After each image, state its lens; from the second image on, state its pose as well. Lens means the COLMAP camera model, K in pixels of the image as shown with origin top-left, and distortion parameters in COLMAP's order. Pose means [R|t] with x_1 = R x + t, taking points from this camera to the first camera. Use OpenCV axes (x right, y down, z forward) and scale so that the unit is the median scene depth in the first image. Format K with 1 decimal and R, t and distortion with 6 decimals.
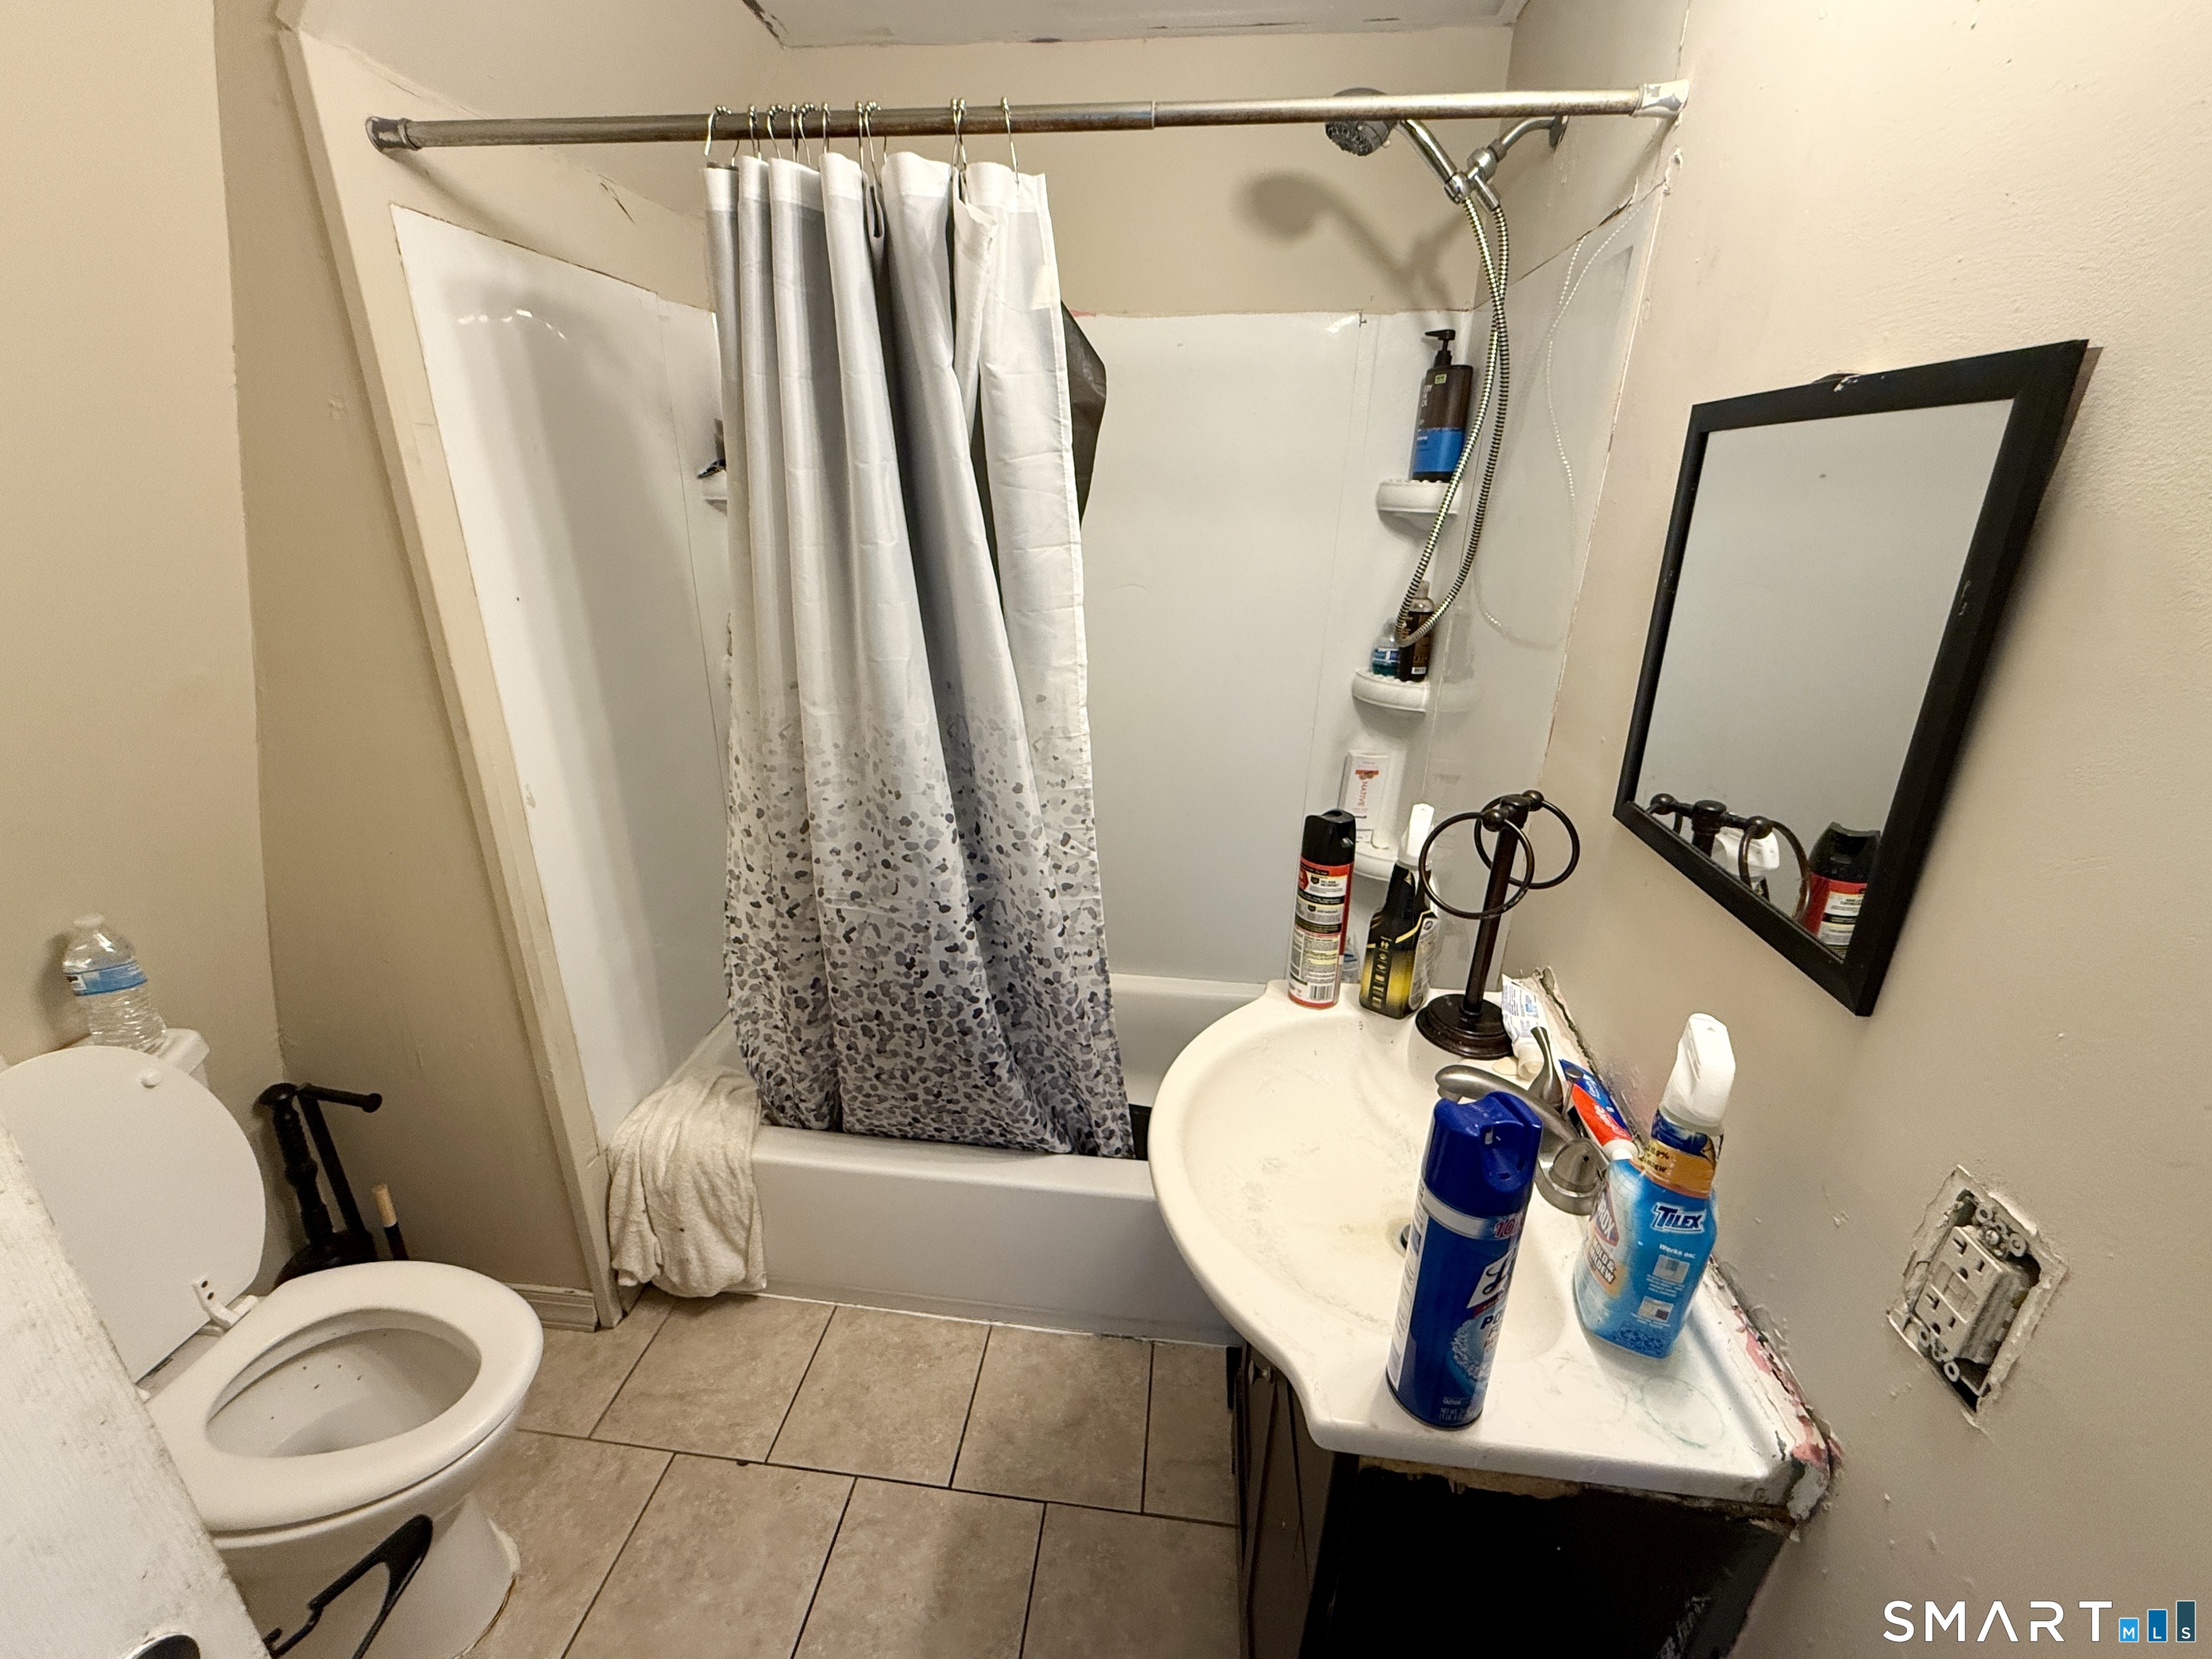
lens RADIAL K [[892.8, 0, 1087.9], [0, 892.8, 827.6], [0, 0, 1]] dist [-0.001195, 0.000519]
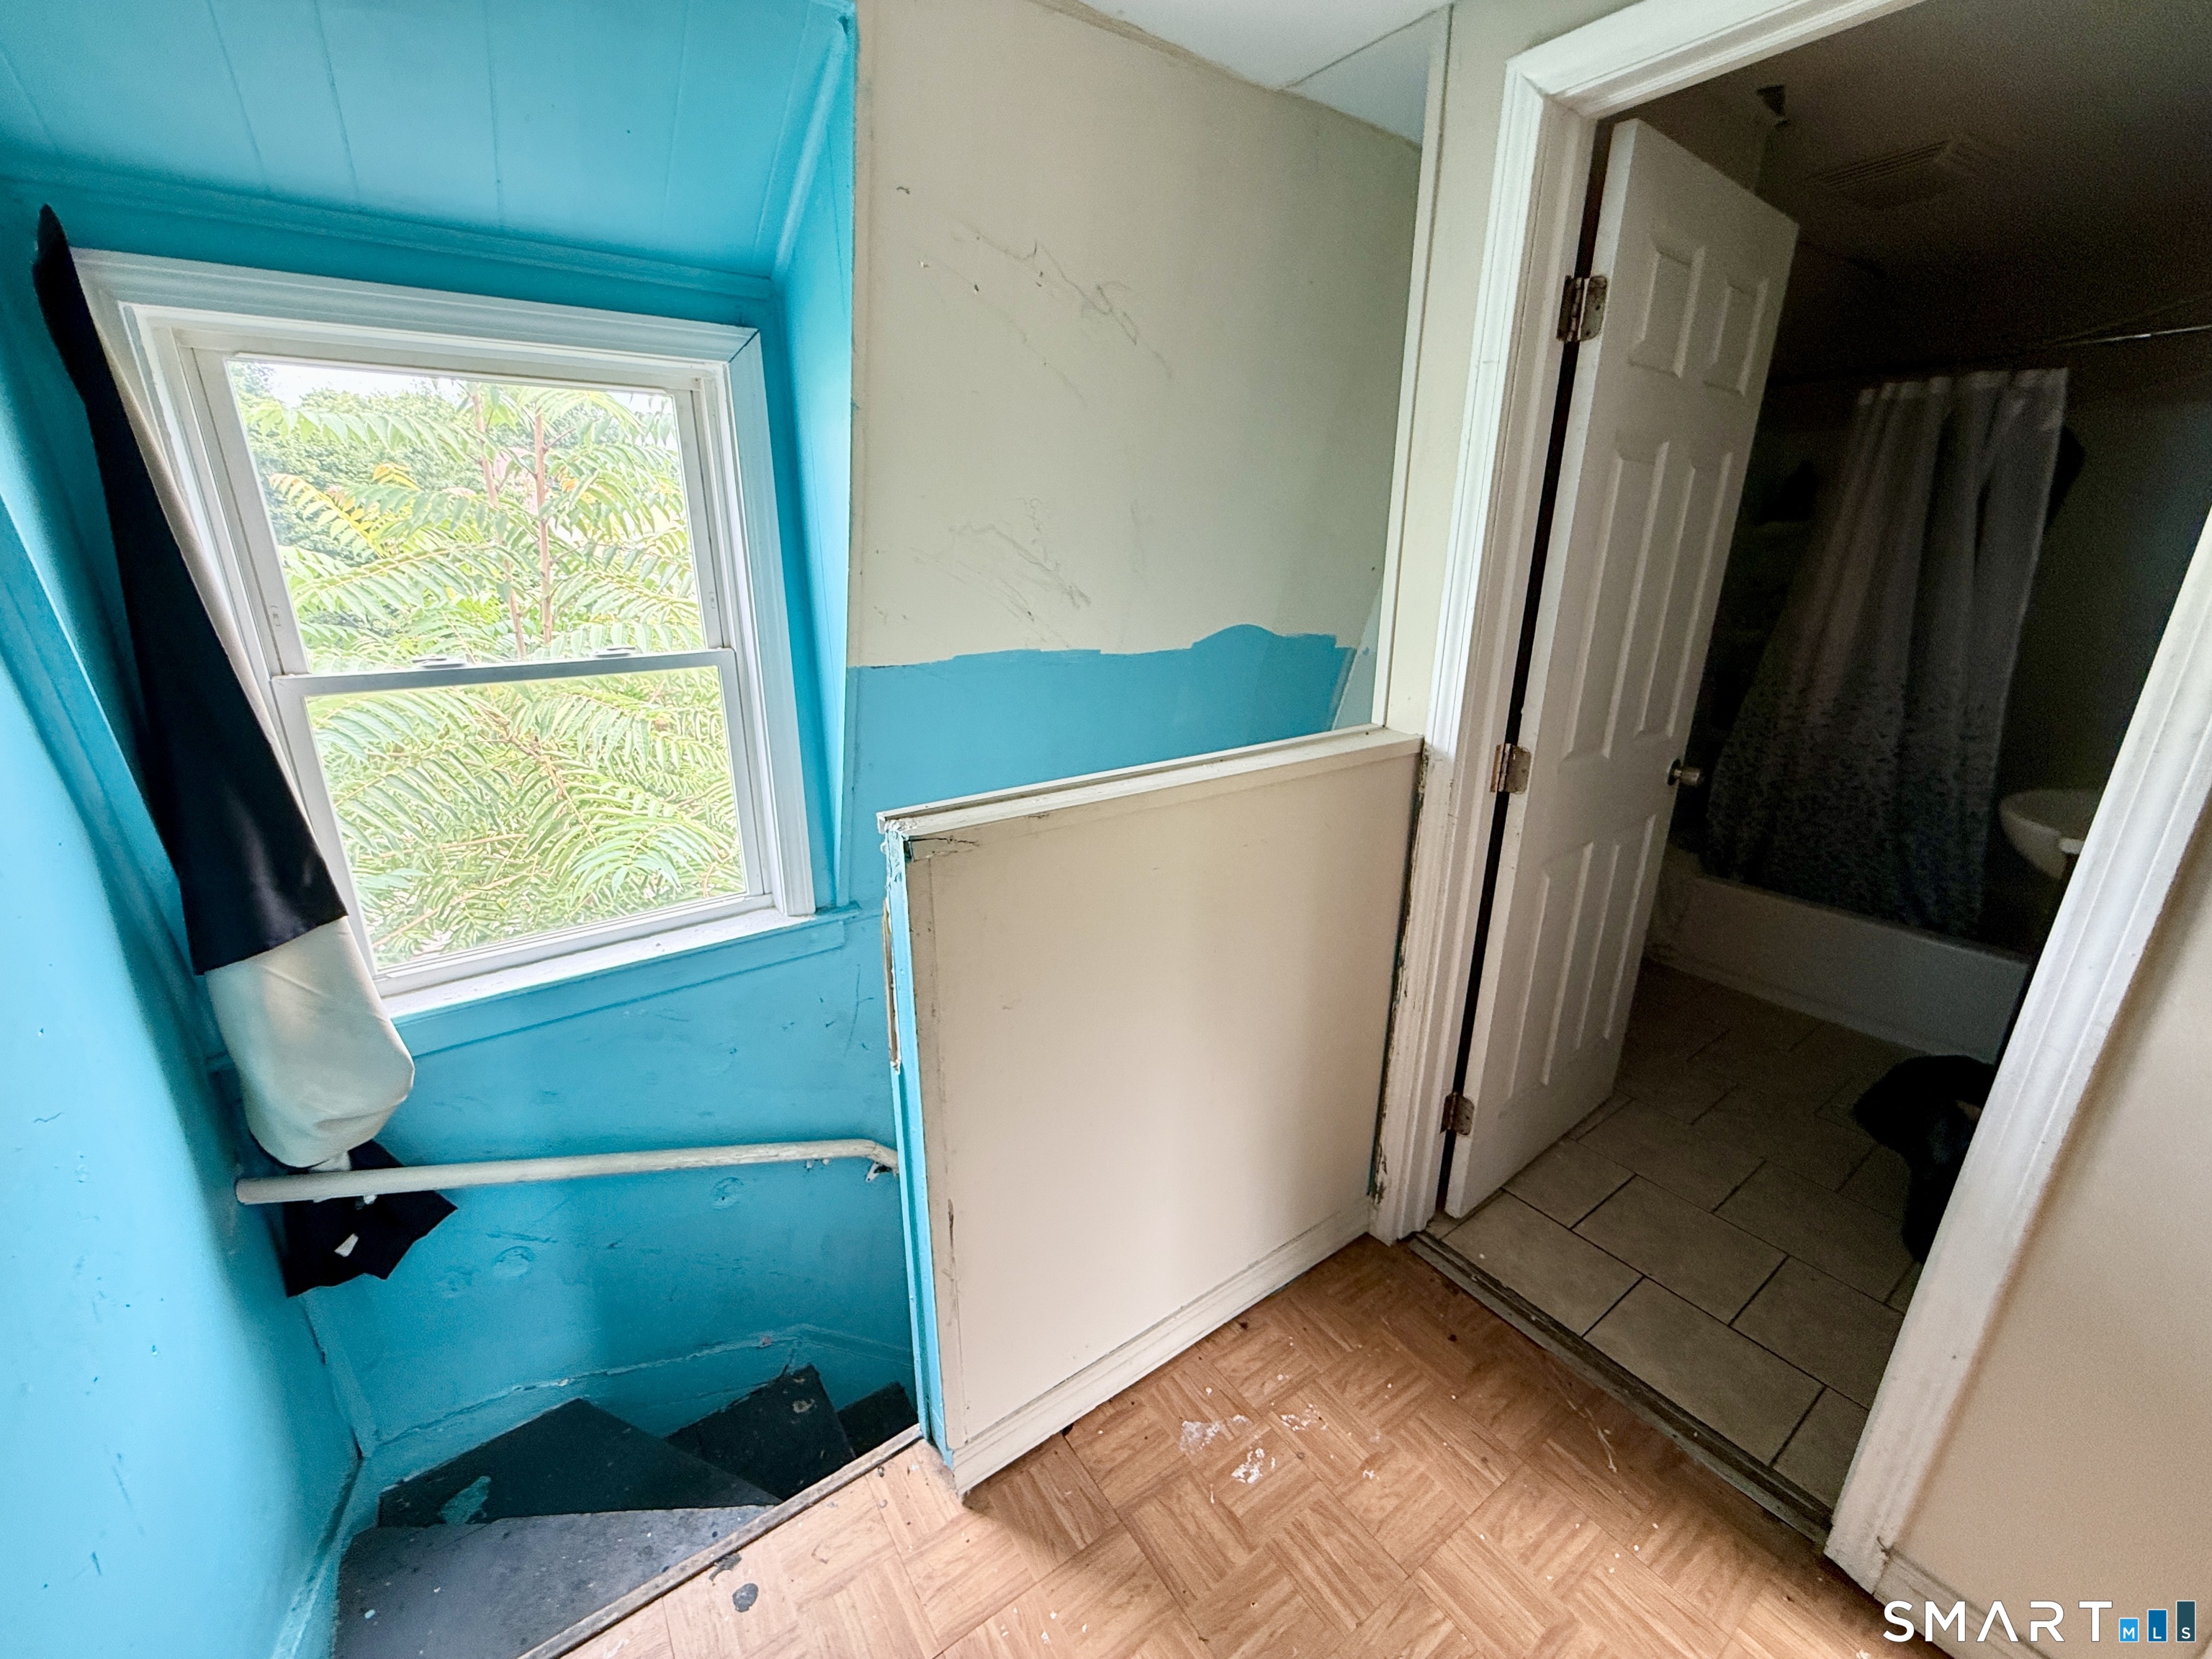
lens RADIAL K [[892.8, 0, 1102.9], [0, 892.8, 835.0], [0, 0, 1]] dist [-0.001195, 0.000519]
pose [[0.674765, 0.209580, -0.707650, 0.107701], [-0.246920, 0.967685, 0.051148, 0.598338], [0.695502, 0.140219, 0.704710, -1.454669]]
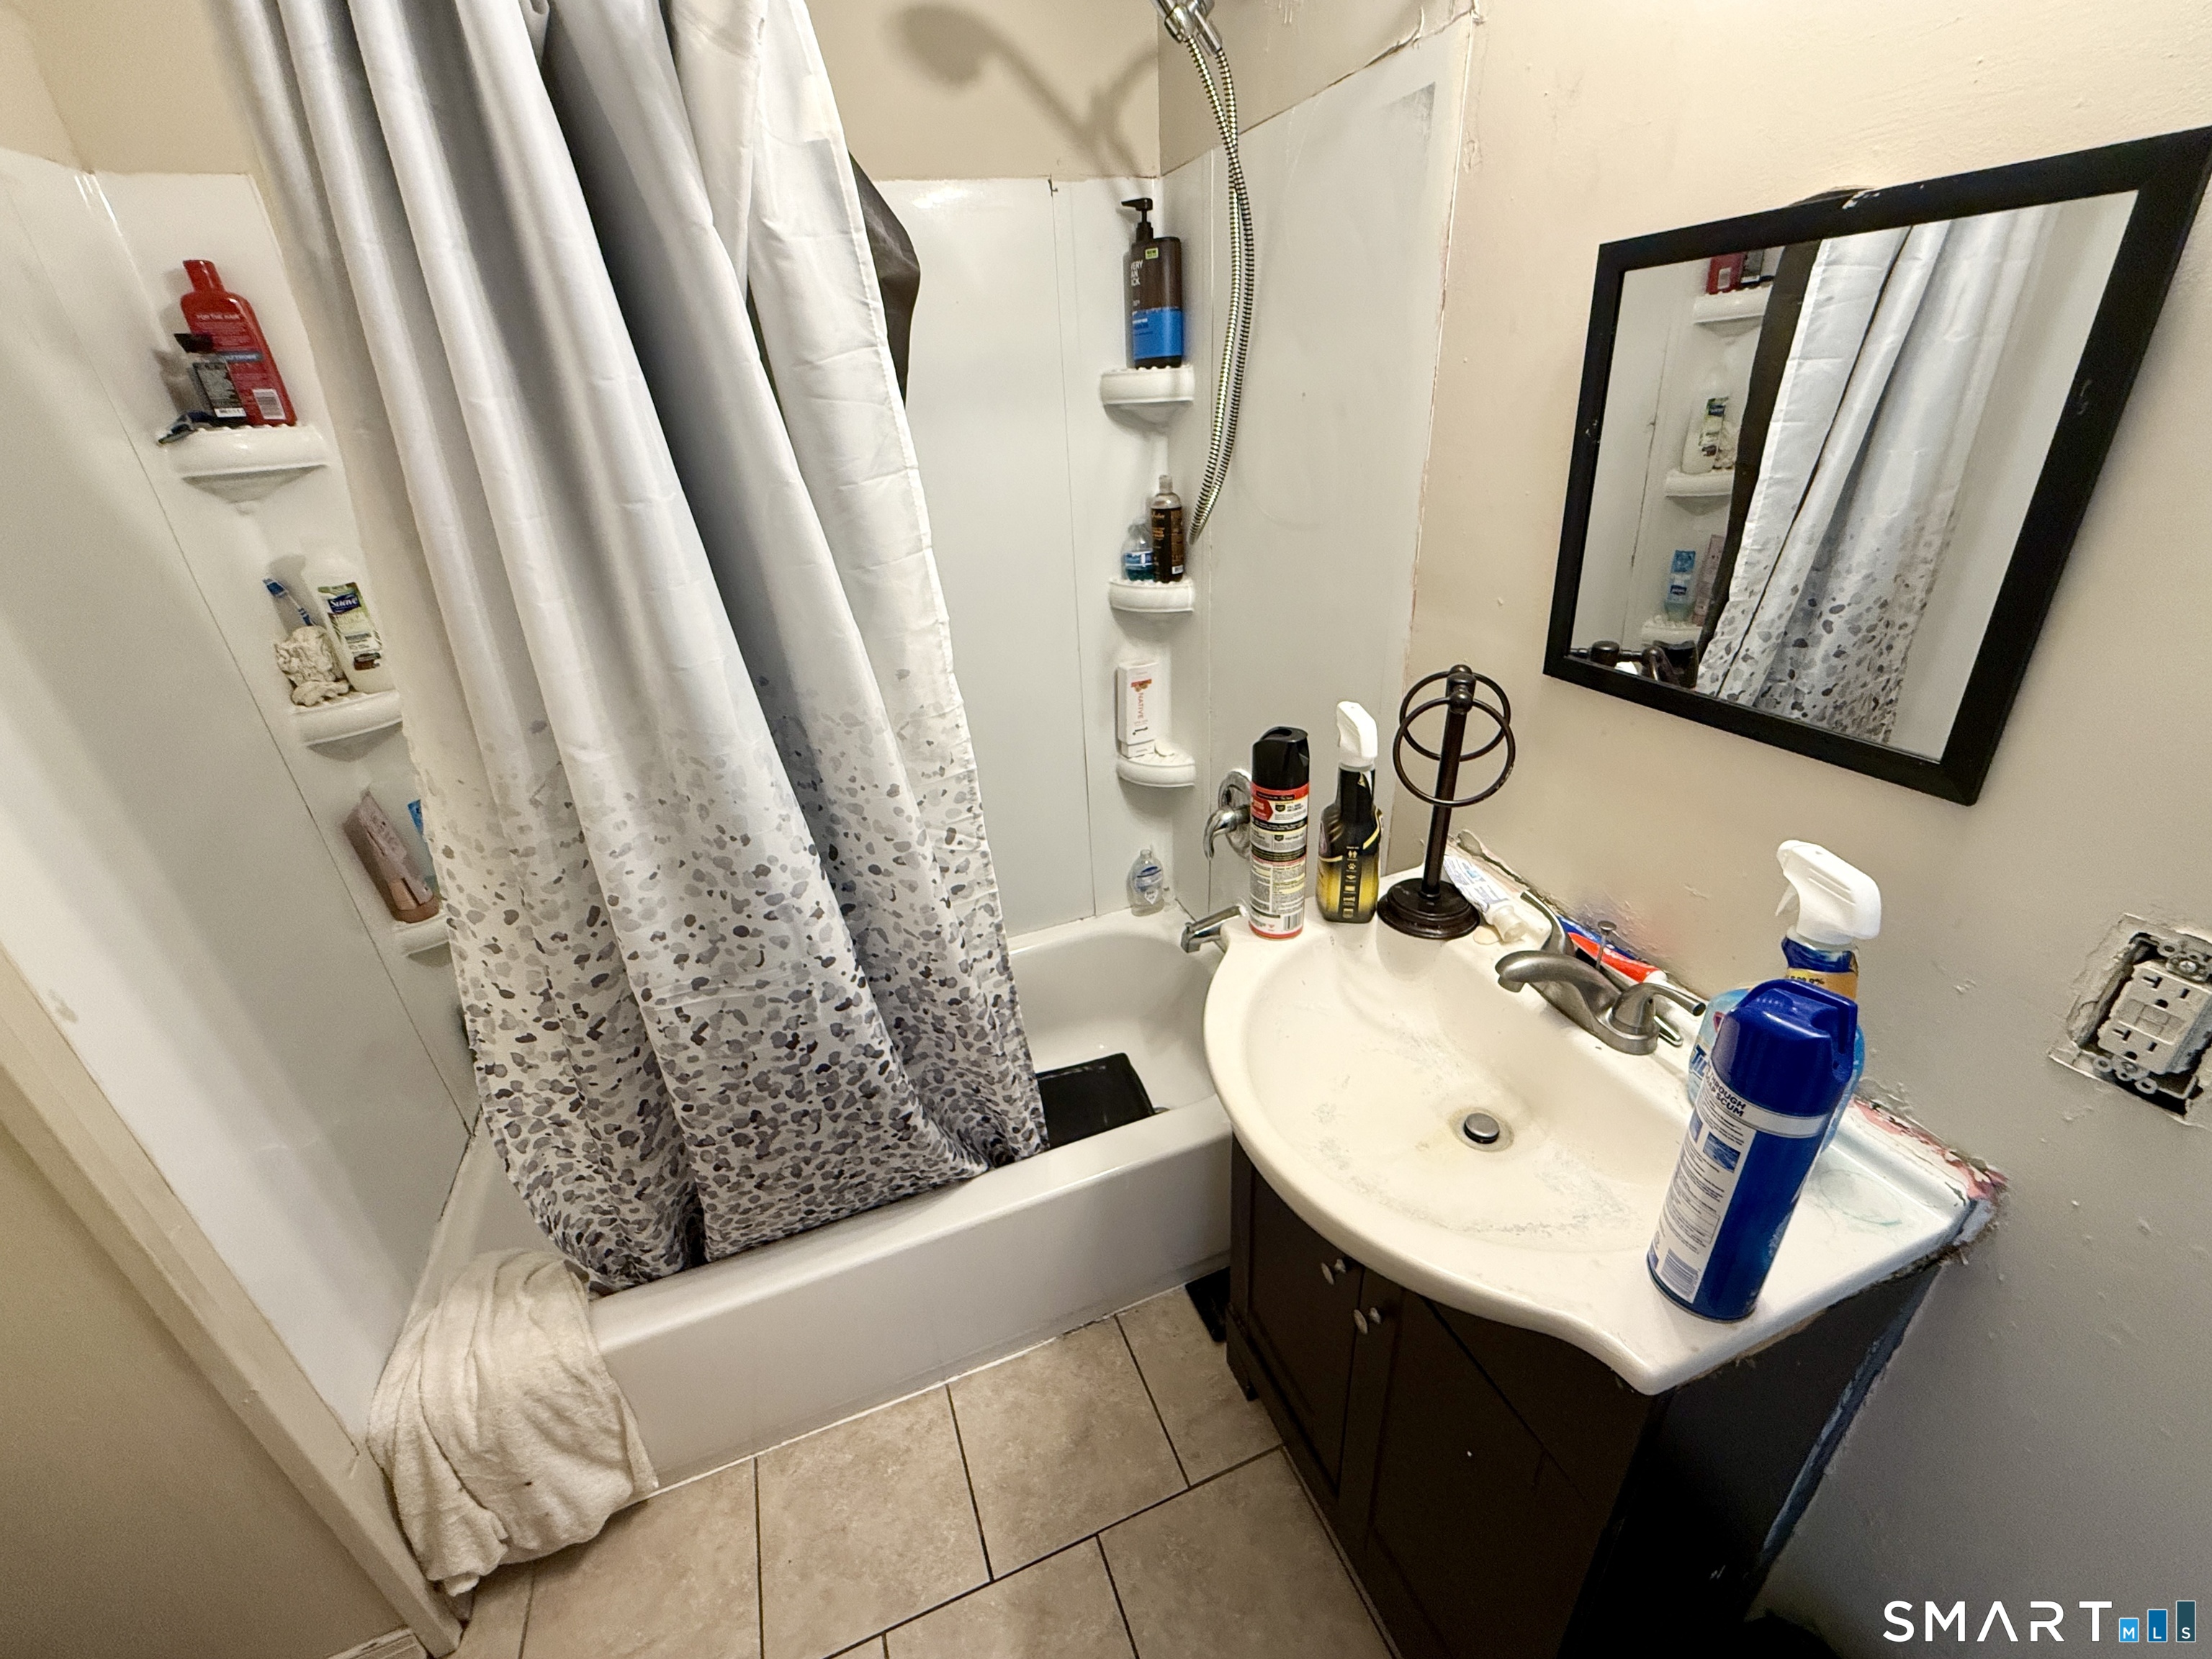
lens RADIAL K [[892.8, 0, 1094.1], [0, 892.8, 830.0], [0, 0, 1]] dist [-0.001195, 0.000519]
pose [[0.885548, -0.266959, 0.380182, -0.215319], [0.235524, 0.963416, 0.127898, -0.064955], [-0.400417, -0.023718, 0.916026, 0.183254]]
